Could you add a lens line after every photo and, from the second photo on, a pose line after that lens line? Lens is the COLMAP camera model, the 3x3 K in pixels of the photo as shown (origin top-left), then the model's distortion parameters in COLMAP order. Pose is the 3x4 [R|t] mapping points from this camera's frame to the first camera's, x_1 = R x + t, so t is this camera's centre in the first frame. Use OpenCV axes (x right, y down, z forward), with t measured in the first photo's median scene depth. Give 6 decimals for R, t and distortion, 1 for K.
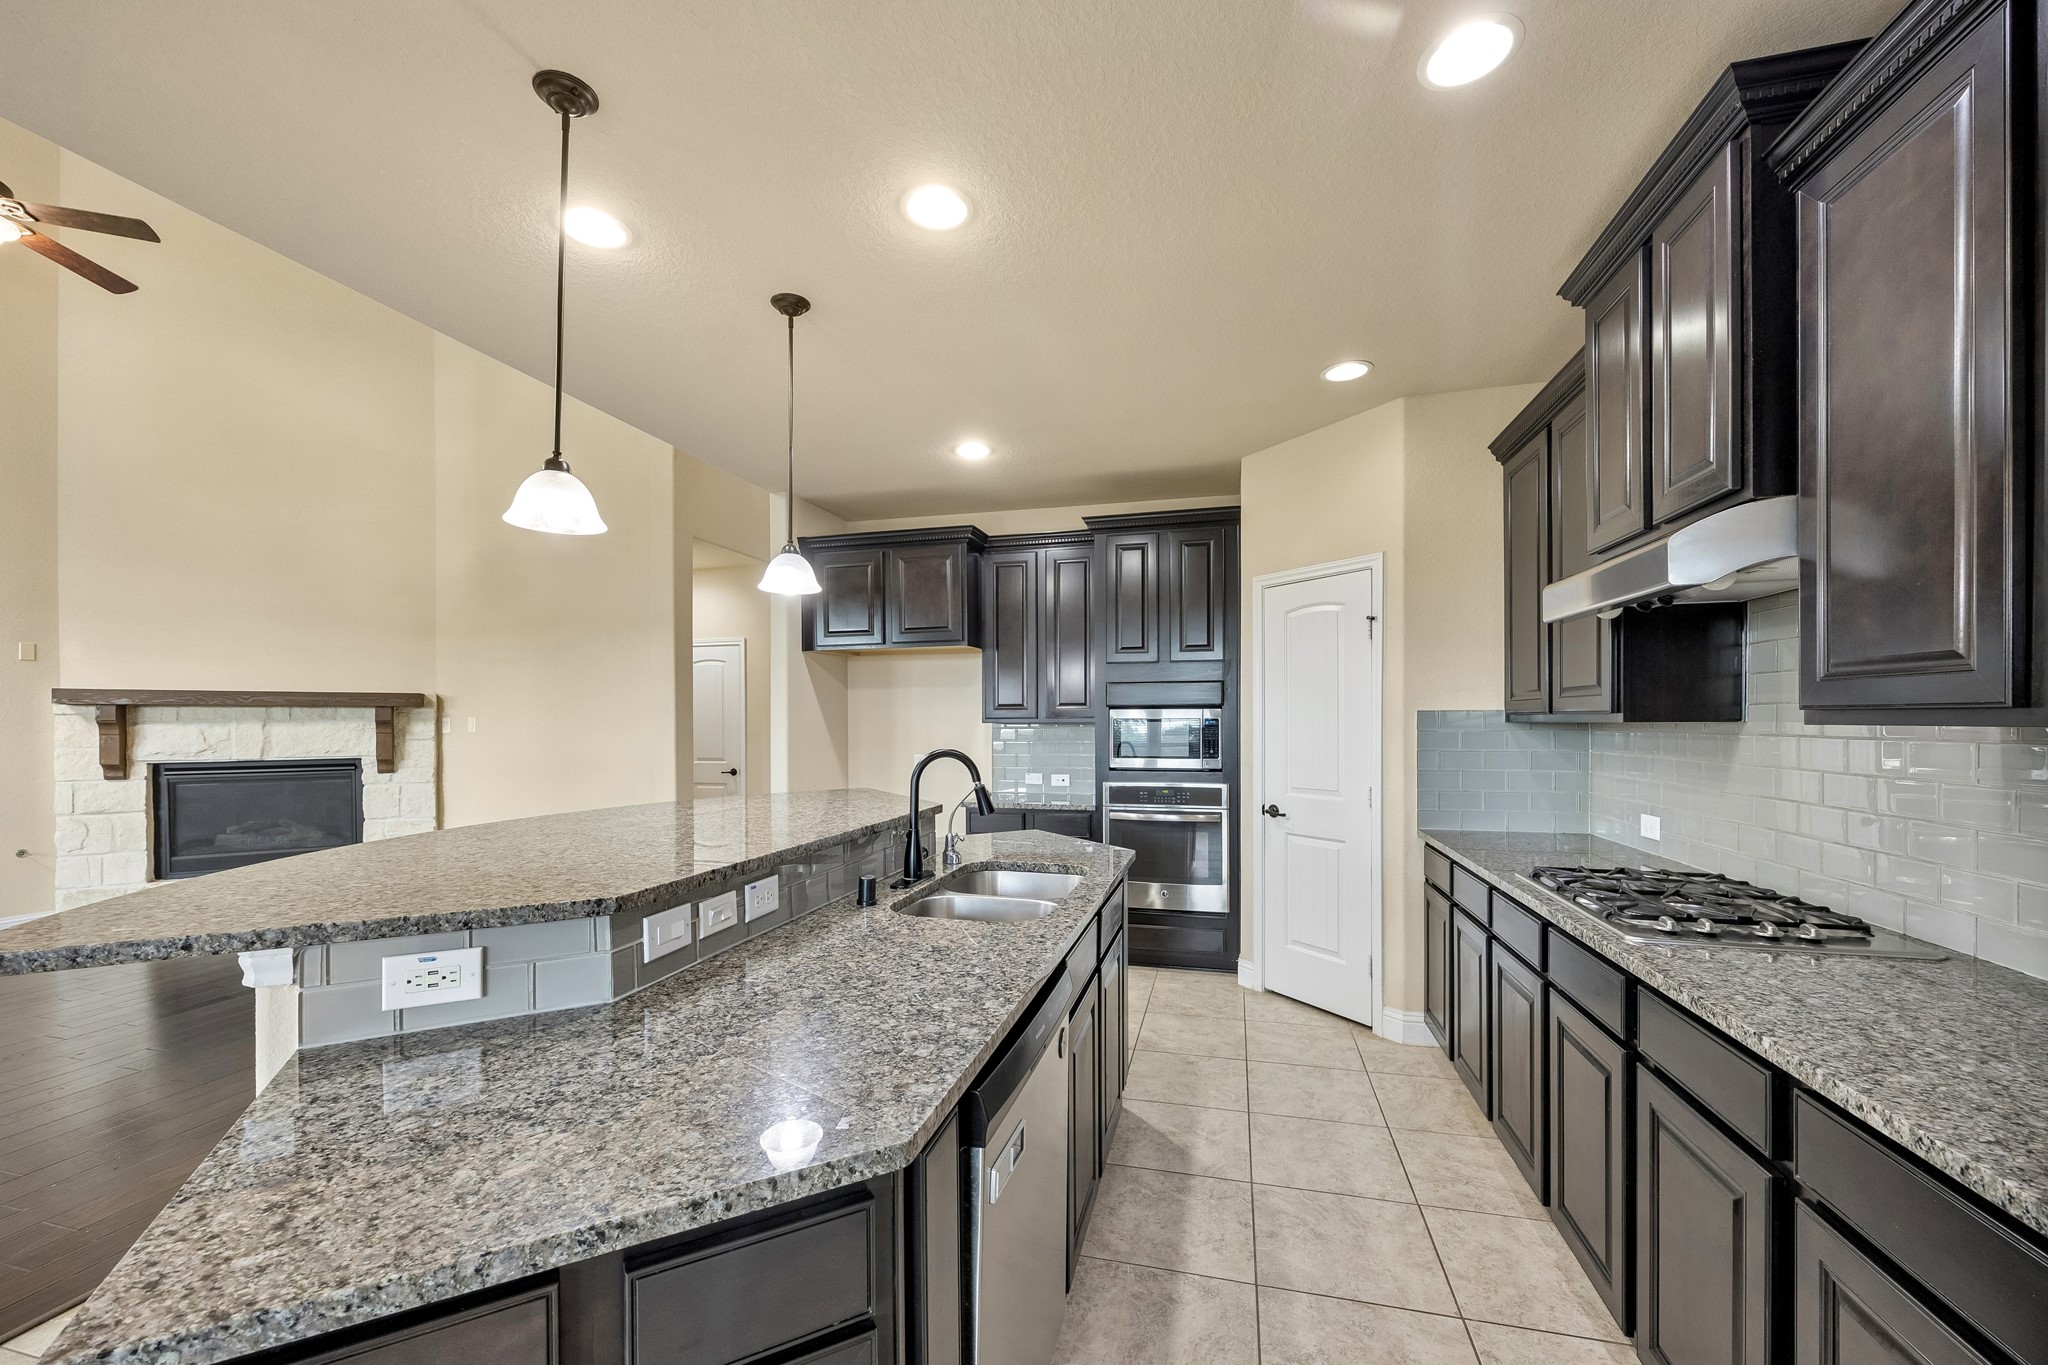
lens RADIAL K [[799.1, 0, 1022.7], [0, 799.1, 719.1], [0, 0, 1]] dist [0.000891, -0.000925]
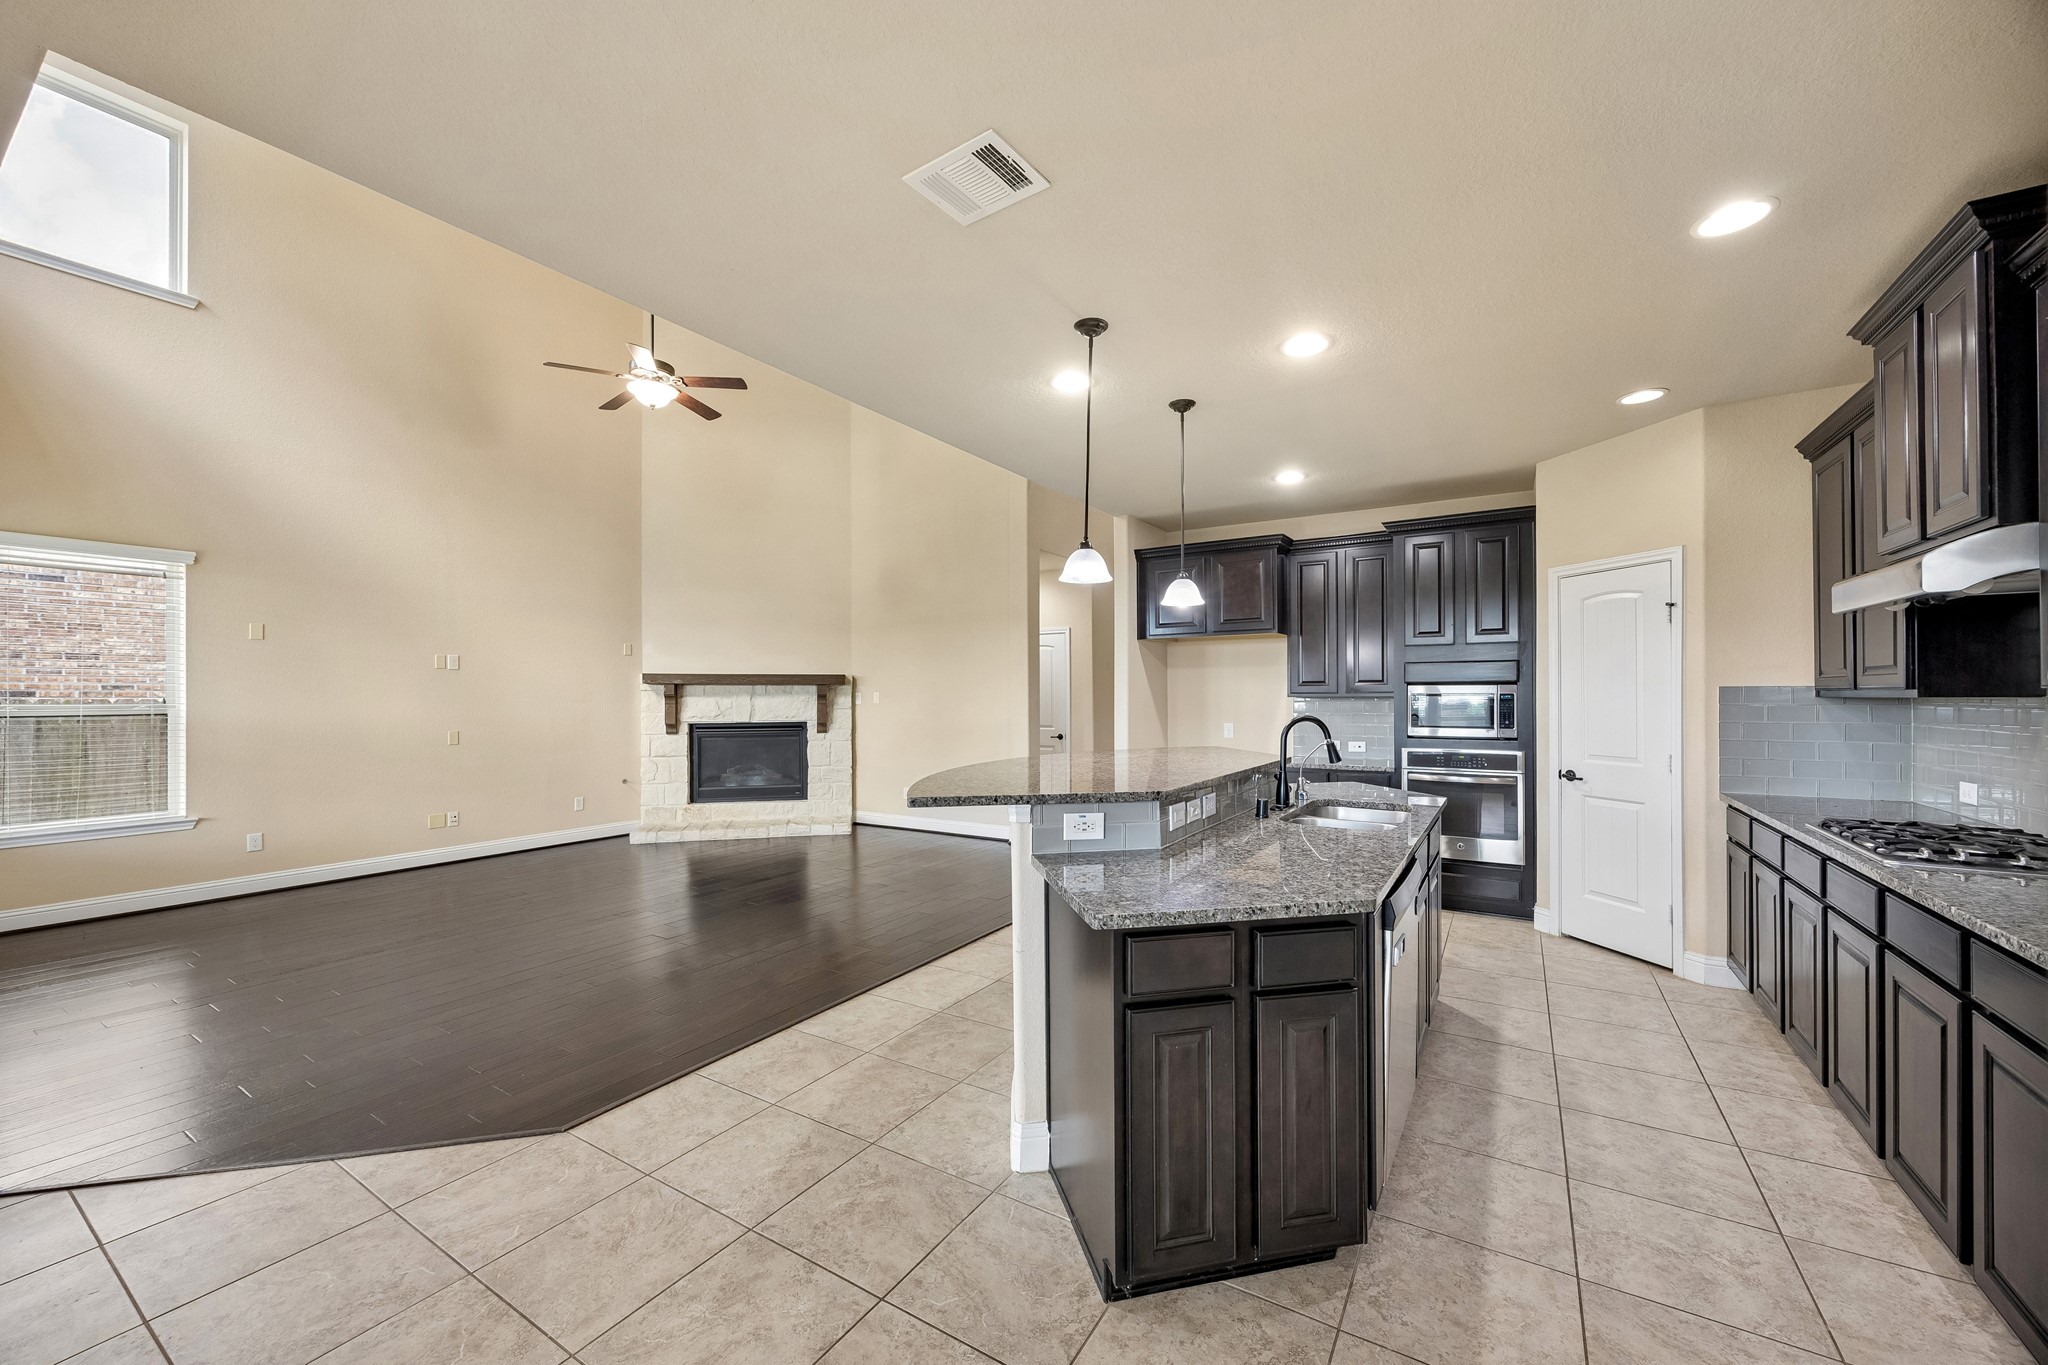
lens RADIAL K [[799.1, 0, 1026.0], [0, 799.1, 689.4], [0, 0, 1]] dist [0.000891, -0.000925]
pose [[0.958239, -0.001681, -0.285965, -0.118831], [0.000590, 0.999992, -0.003901, -0.002689], [0.285969, 0.003569, 0.958232, -0.358805]]
